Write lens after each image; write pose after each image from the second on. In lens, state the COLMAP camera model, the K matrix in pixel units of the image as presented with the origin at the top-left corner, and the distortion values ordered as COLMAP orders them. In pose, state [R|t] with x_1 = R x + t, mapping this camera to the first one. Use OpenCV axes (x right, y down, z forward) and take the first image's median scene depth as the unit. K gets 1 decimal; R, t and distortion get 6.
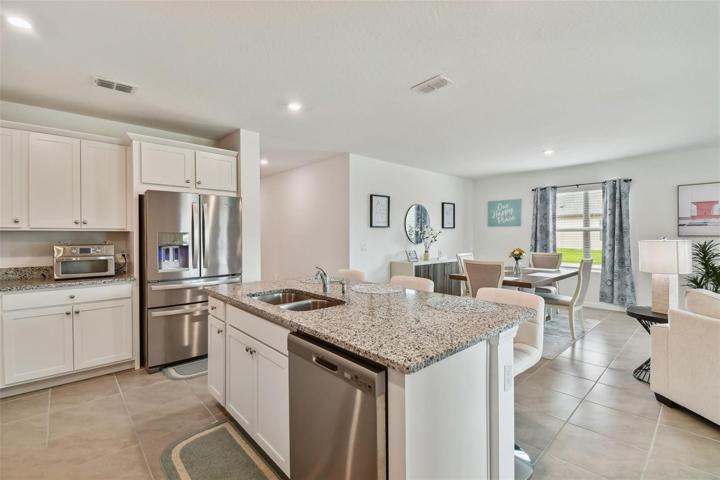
lens RADIAL K [[319.2, 0, 362.5], [0, 319.2, 238.5], [0, 0, 1]] dist [0.026027, -0.000034]
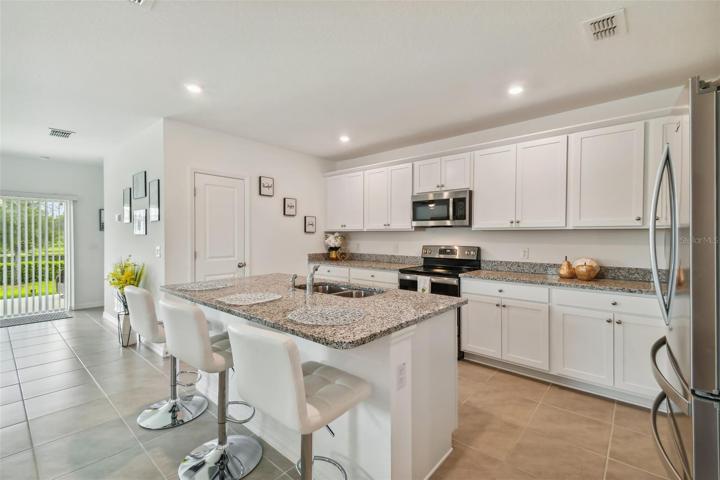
lens RADIAL K [[319.2, 0, 359.4], [0, 319.2, 235.5], [0, 0, 1]] dist [0.026027, -0.000034]
pose [[-0.994868, 0.003398, -0.101124, -0.064642], [0.002035, 0.999906, 0.013579, -0.007768], [0.101161, 0.013303, -0.994781, 0.772675]]
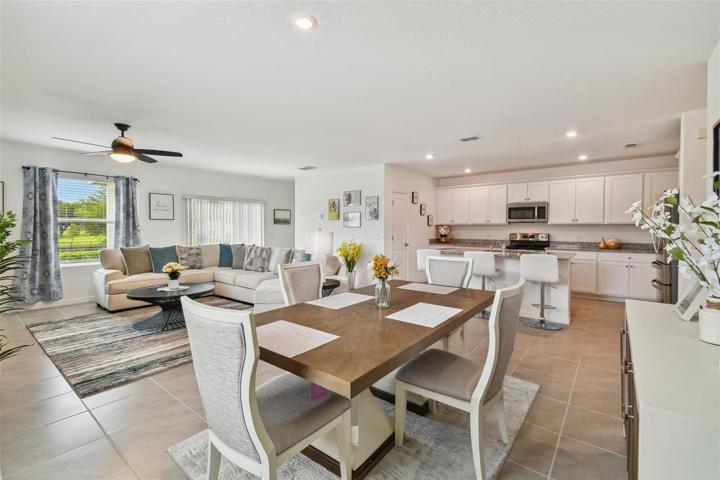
lens RADIAL K [[319.2, 0, 362.3], [0, 319.2, 230.1], [0, 0, 1]] dist [0.026027, -0.000034]
pose [[-0.989327, 0.004368, -0.145648, 0.458078], [0.001254, 0.999769, 0.021468, -0.014248], [0.145708, 0.021056, -0.989104, 1.196352]]
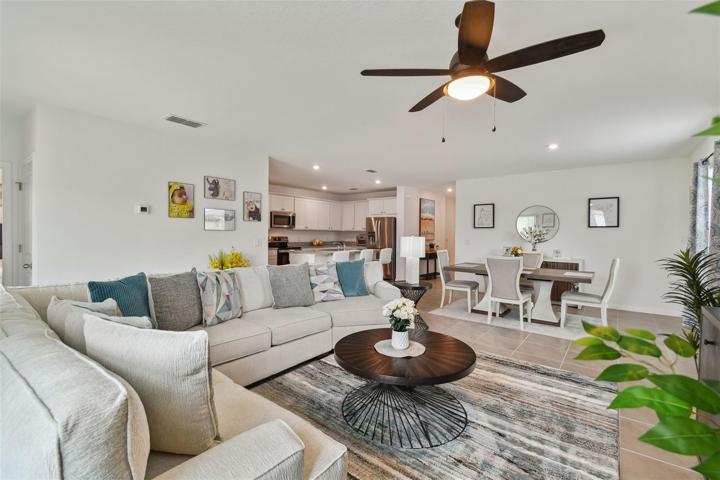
lens RADIAL K [[319.2, 0, 360.3], [0, 319.2, 235.7], [0, 0, 1]] dist [0.026027, -0.000034]
pose [[0.142705, 0.014024, -0.989666, 1.161135], [-0.025627, 0.999617, 0.010469, -0.005095], [0.989433, 0.023868, 0.143009, 0.282579]]
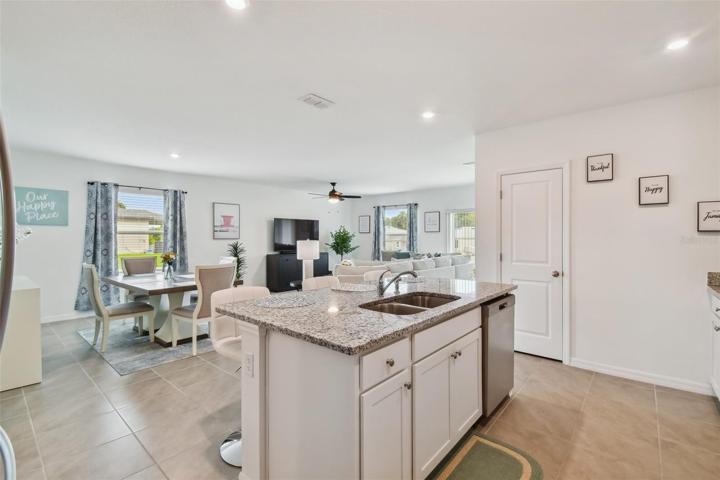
lens RADIAL K [[319.2, 0, 361.7], [0, 319.2, 237.9], [0, 0, 1]] dist [0.026027, -0.000034]
pose [[-0.096620, 0.002543, 0.995318, -0.418901], [0.011496, 0.999933, -0.001439, -0.001565], [-0.995255, 0.011303, -0.096643, 0.447347]]
